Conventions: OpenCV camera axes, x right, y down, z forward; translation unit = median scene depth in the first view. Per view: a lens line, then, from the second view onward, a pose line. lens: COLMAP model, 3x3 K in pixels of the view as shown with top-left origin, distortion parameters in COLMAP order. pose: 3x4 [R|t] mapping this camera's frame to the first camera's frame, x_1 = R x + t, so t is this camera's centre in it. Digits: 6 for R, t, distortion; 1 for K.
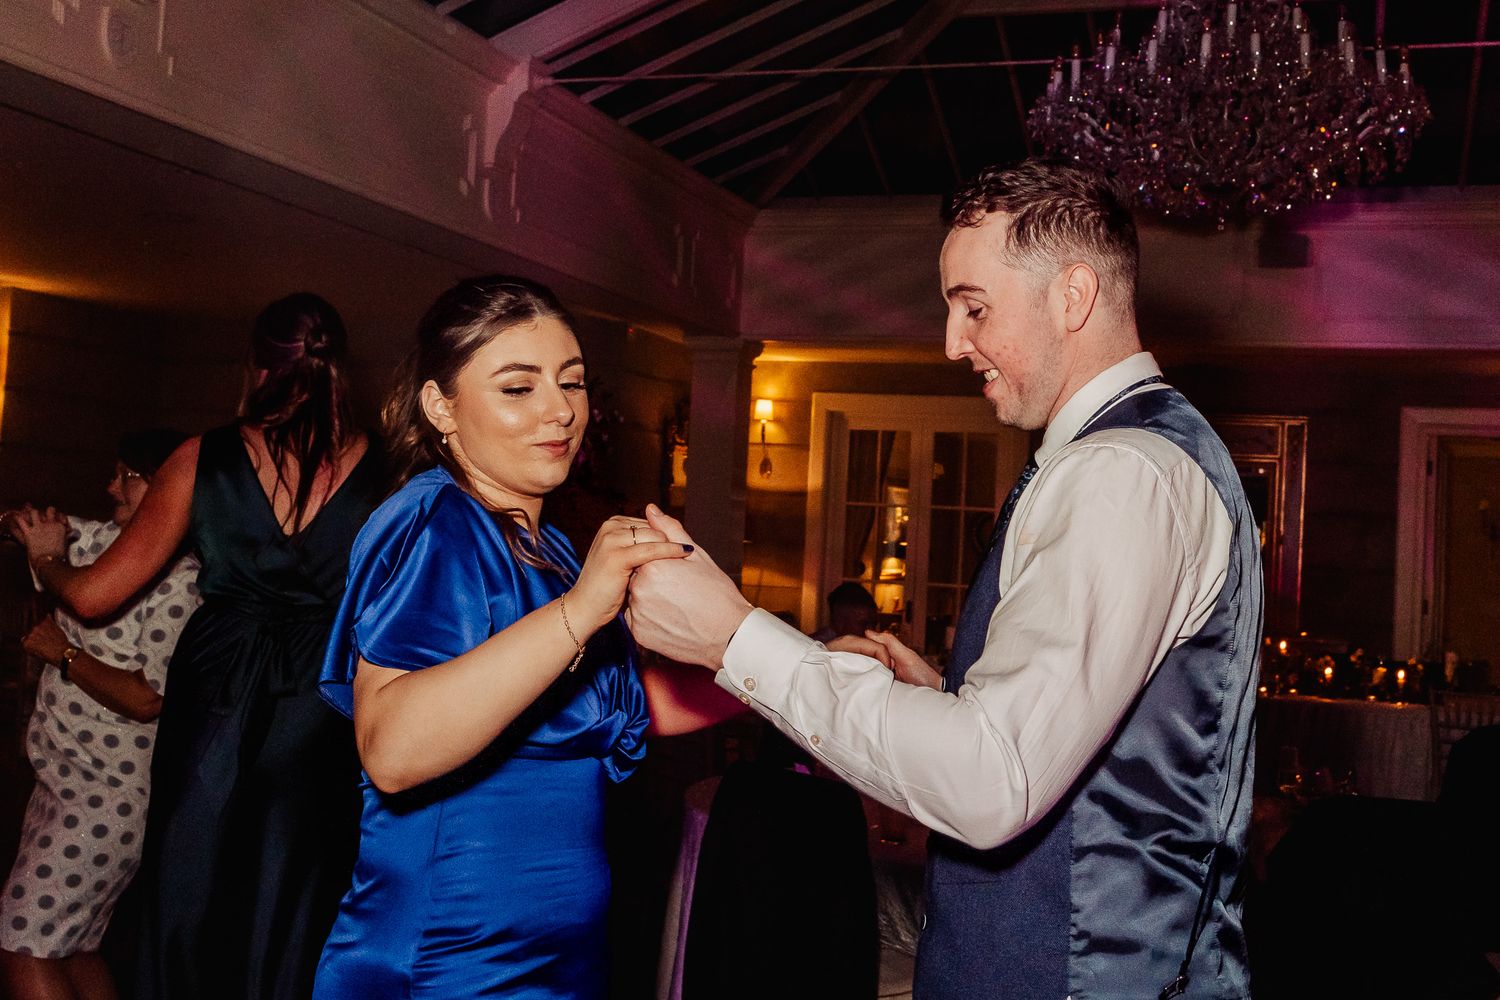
lens RADIAL K [[1499.4, 0, 750.8], [0, 1499.4, 456.0], [0, 0, 1]] dist [0.008845, -0.002053]
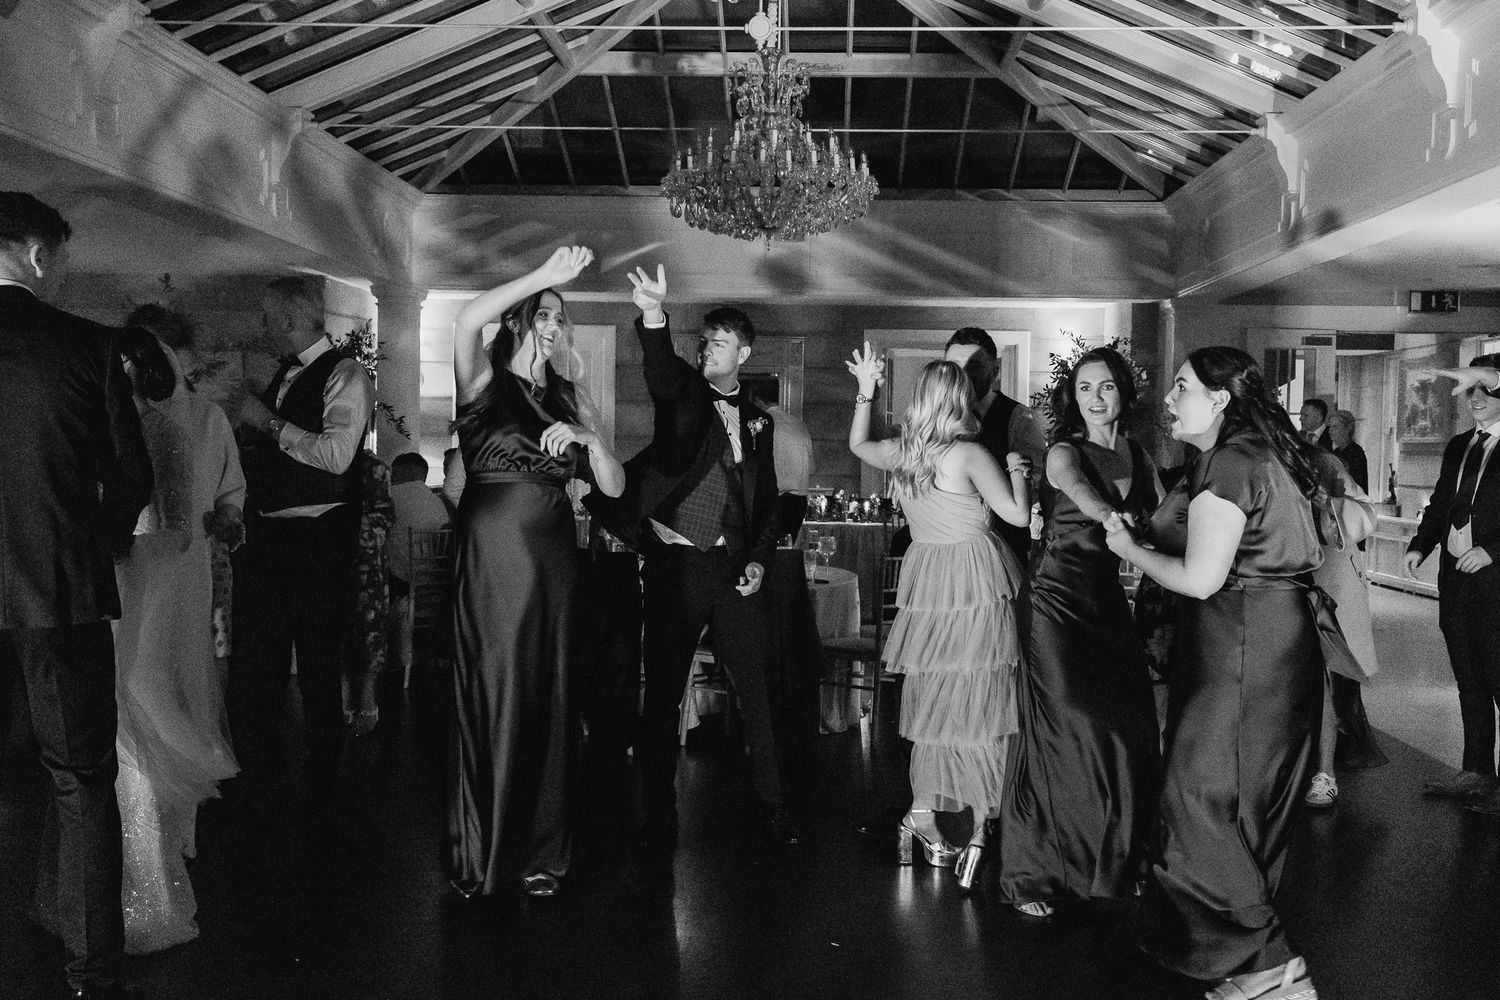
lens RADIAL K [[1499.4, 0, 750.8], [0, 1499.4, 456.0], [0, 0, 1]] dist [0.008845, -0.002053]
pose [[0.944767, -0.045499, 0.324568, -0.185618], [0.017921, 0.996007, 0.087460, -0.043946], [-0.327251, -0.076813, 0.941810, -0.427952]]
